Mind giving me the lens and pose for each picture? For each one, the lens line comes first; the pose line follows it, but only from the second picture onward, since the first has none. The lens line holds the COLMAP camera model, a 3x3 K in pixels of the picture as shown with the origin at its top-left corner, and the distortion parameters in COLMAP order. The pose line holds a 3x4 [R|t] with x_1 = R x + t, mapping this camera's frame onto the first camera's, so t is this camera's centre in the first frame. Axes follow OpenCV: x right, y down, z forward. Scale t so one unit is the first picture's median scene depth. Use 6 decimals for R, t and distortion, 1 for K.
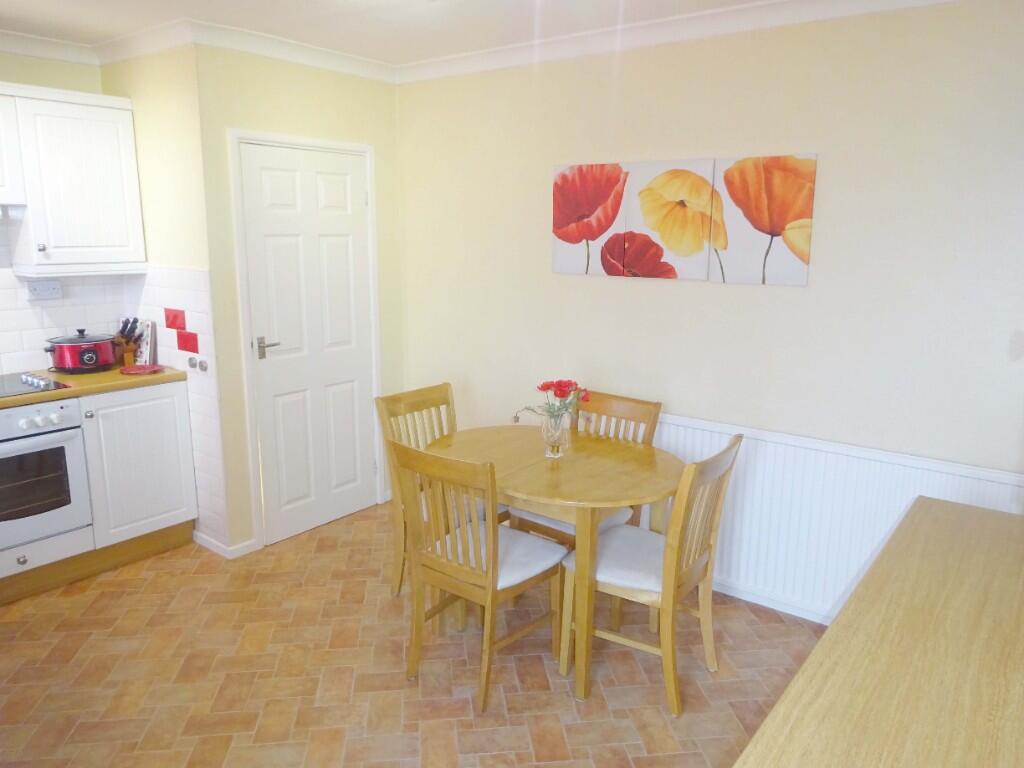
lens RADIAL K [[747.0, 0, 510.0], [0, 747.0, 383.8], [0, 0, 1]] dist [-0.010532, 0.009284]
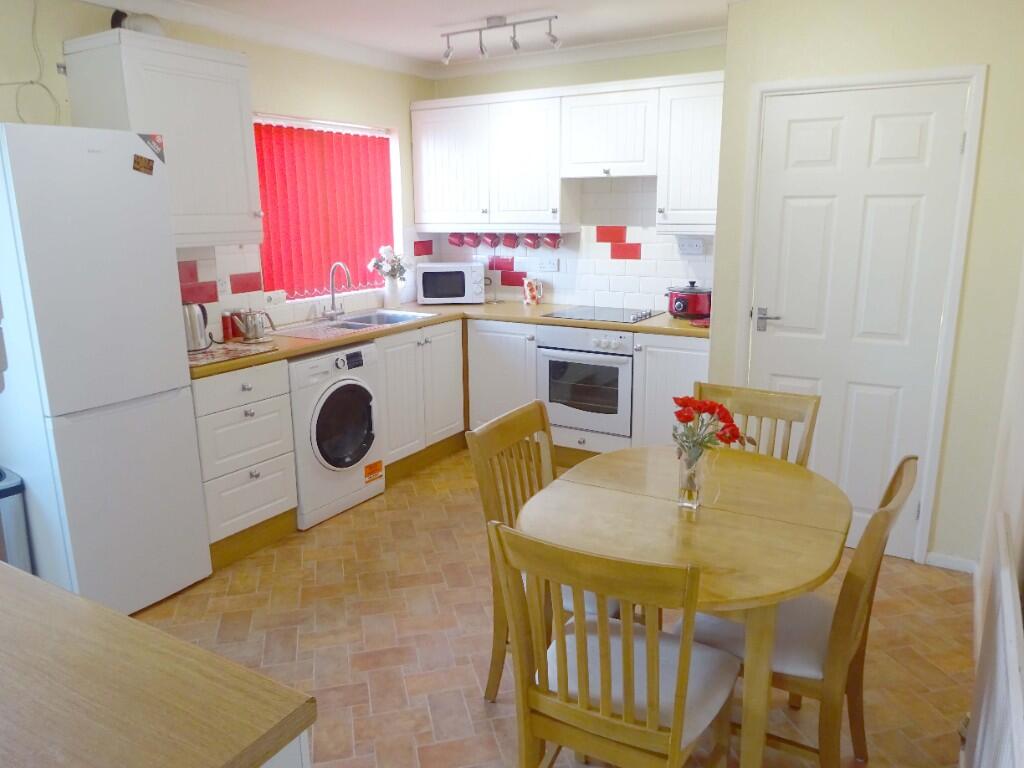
lens RADIAL K [[747.0, 0, 513.8], [0, 747.0, 383.1], [0, 0, 1]] dist [-0.010532, 0.009284]
pose [[0.130284, 0.222437, -0.966203, 0.587825], [-0.187713, 0.962418, 0.196254, -0.103386], [0.973545, 0.155800, 0.167142, 0.597738]]
